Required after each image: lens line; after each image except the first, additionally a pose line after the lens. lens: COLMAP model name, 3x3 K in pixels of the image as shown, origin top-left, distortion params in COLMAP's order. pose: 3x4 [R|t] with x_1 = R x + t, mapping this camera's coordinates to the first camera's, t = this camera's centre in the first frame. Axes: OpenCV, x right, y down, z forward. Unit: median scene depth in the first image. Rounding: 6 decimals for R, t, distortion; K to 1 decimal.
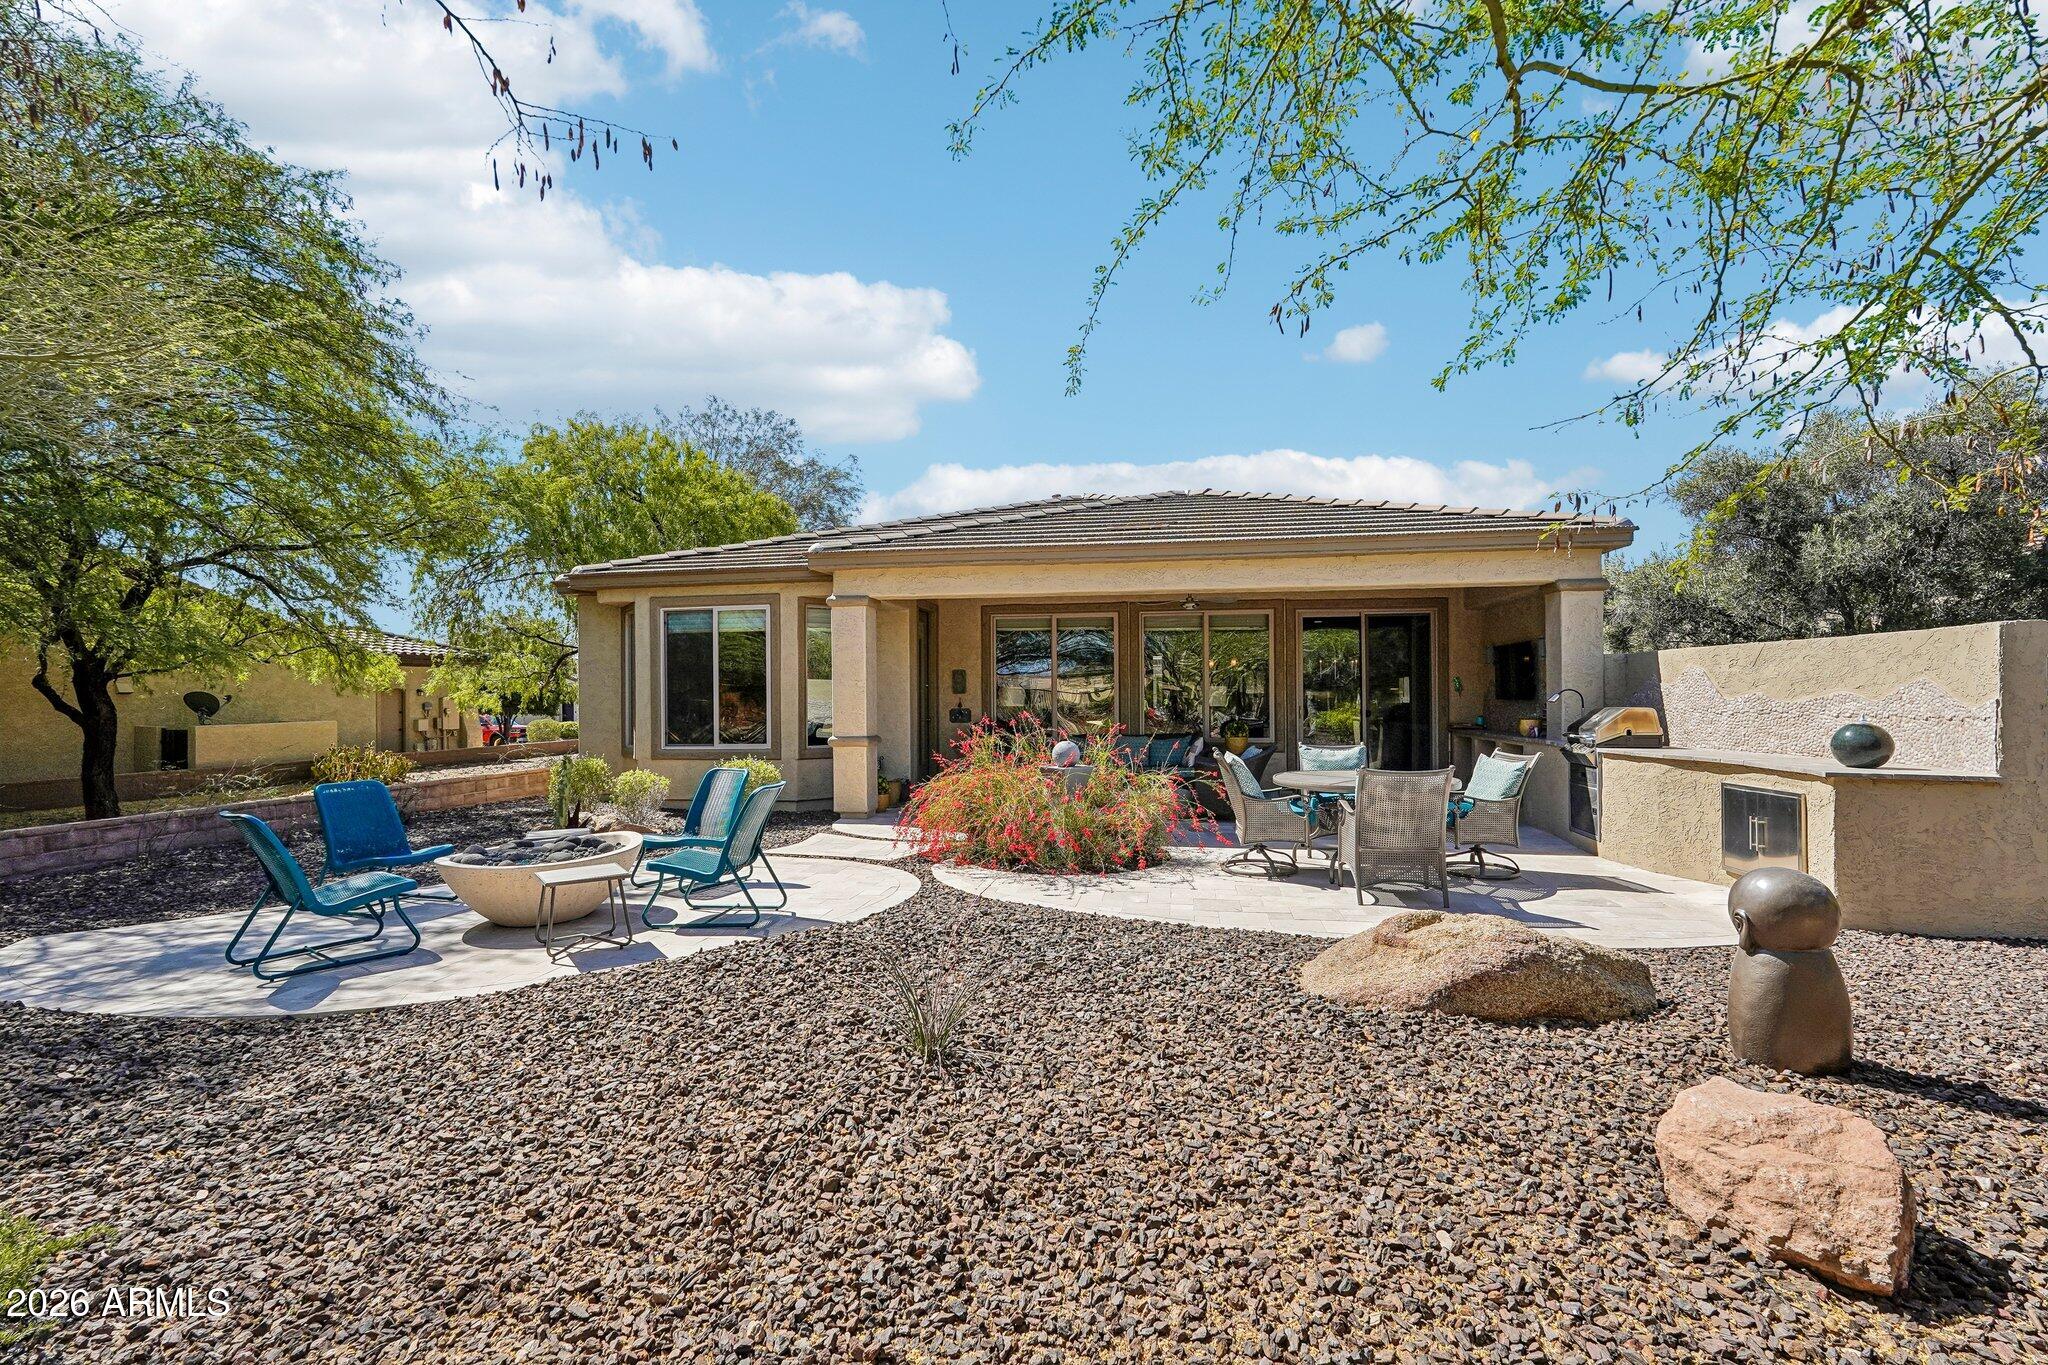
lens RADIAL K [[898.2, 0, 1024.0], [0, 898.2, 684.3], [0, 0, 1]] dist [-0.010987, 0.001335]
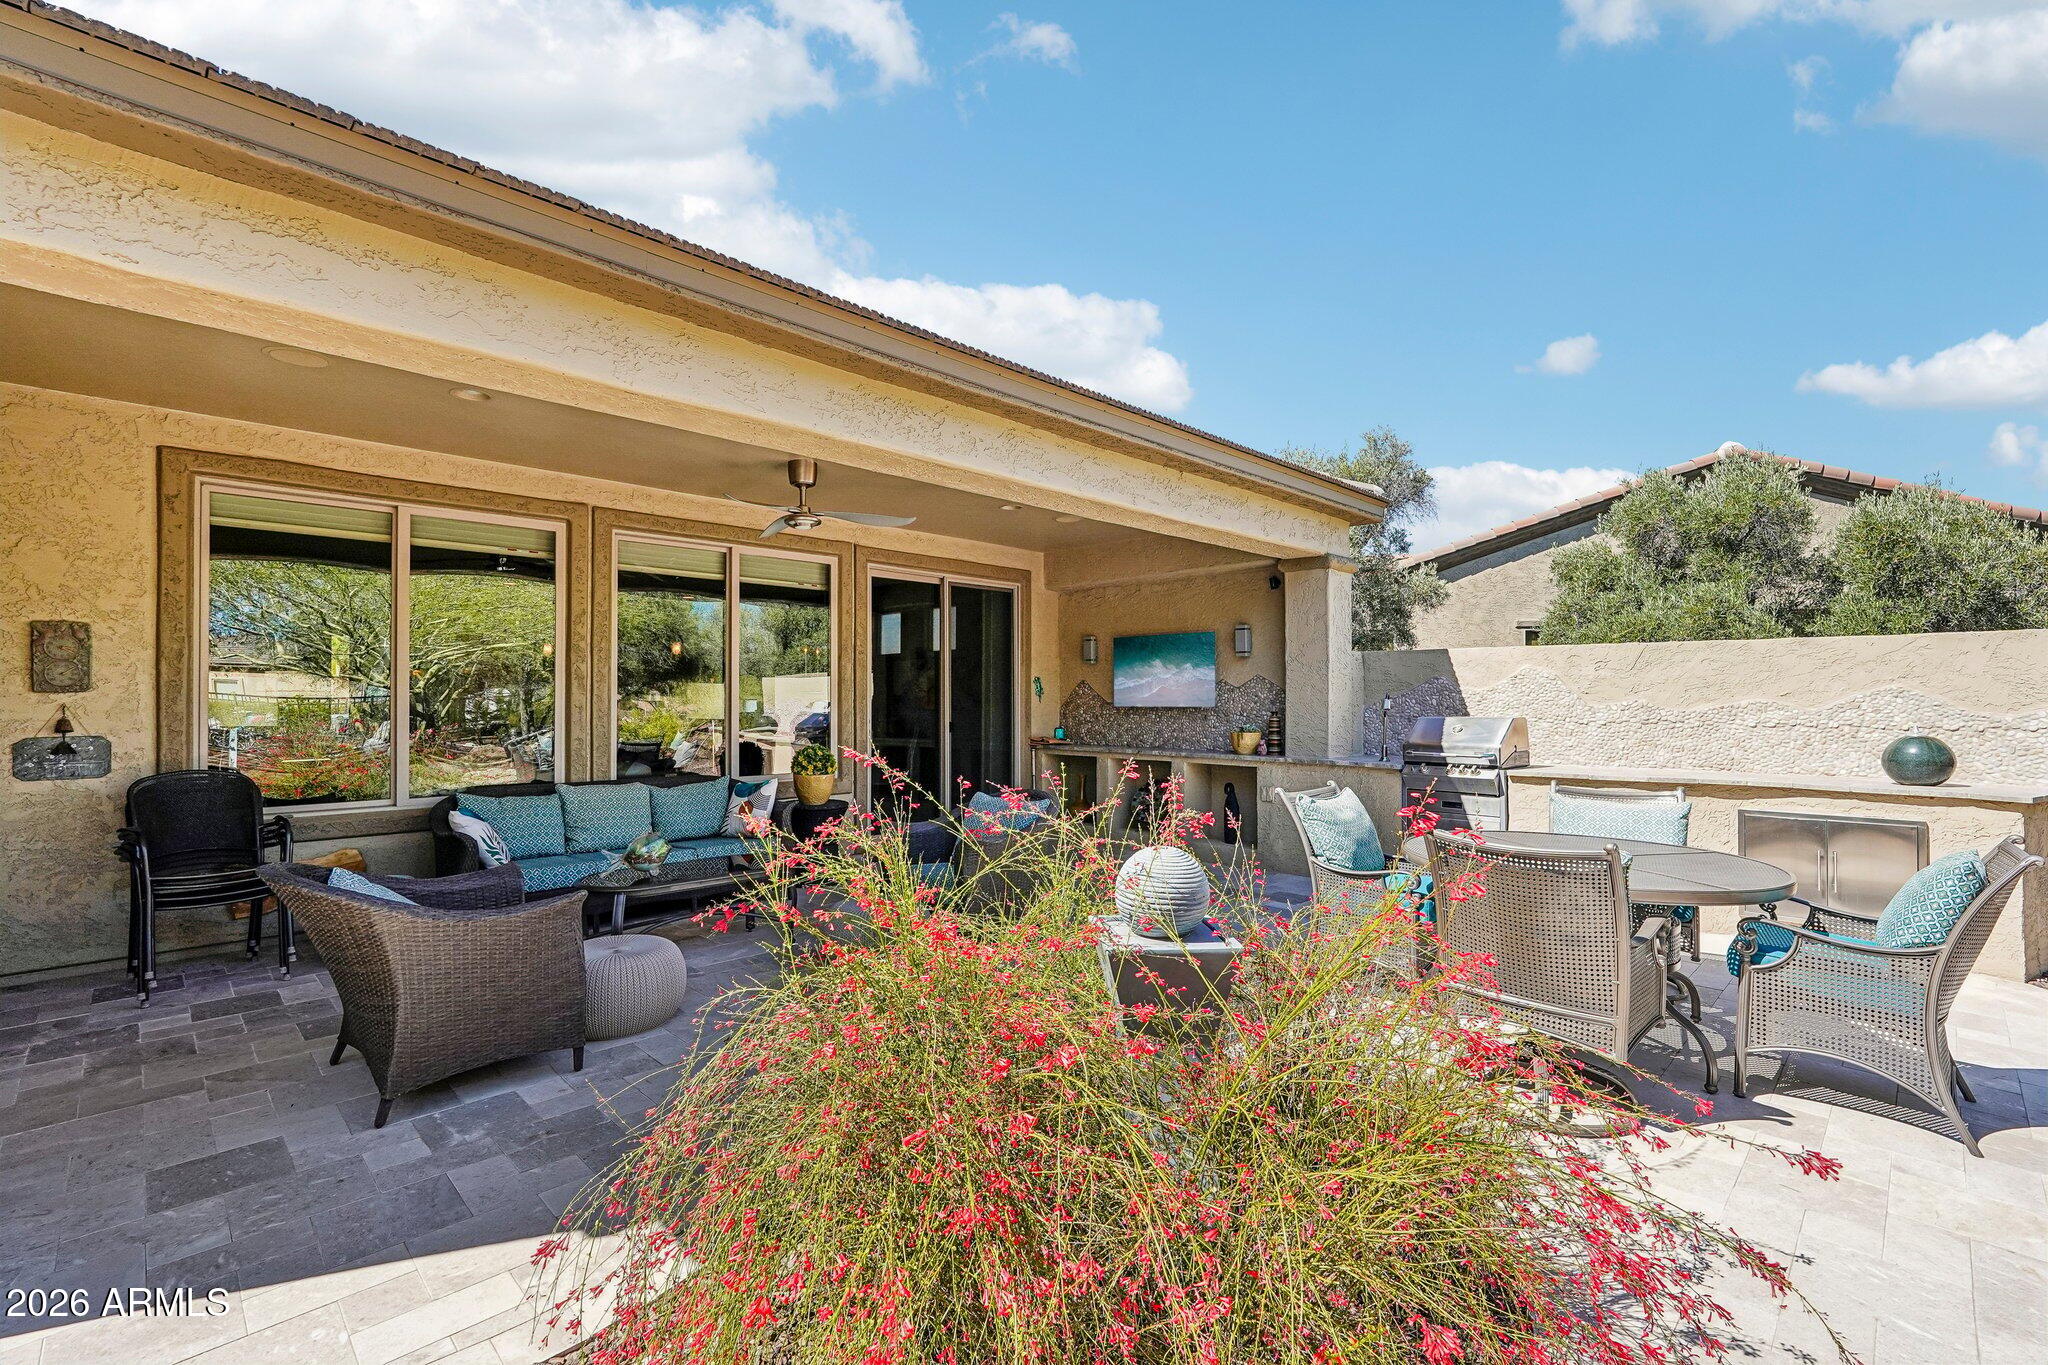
lens RADIAL K [[898.2, 0, 1026.9], [0, 898.2, 692.2], [0, 0, 1]] dist [-0.010987, 0.001335]
pose [[0.597500, 0.011350, 0.801789, -0.145668], [-0.013098, 0.999905, -0.004394, 0.008980], [-0.801762, -0.007877, 0.597591, 0.594909]]
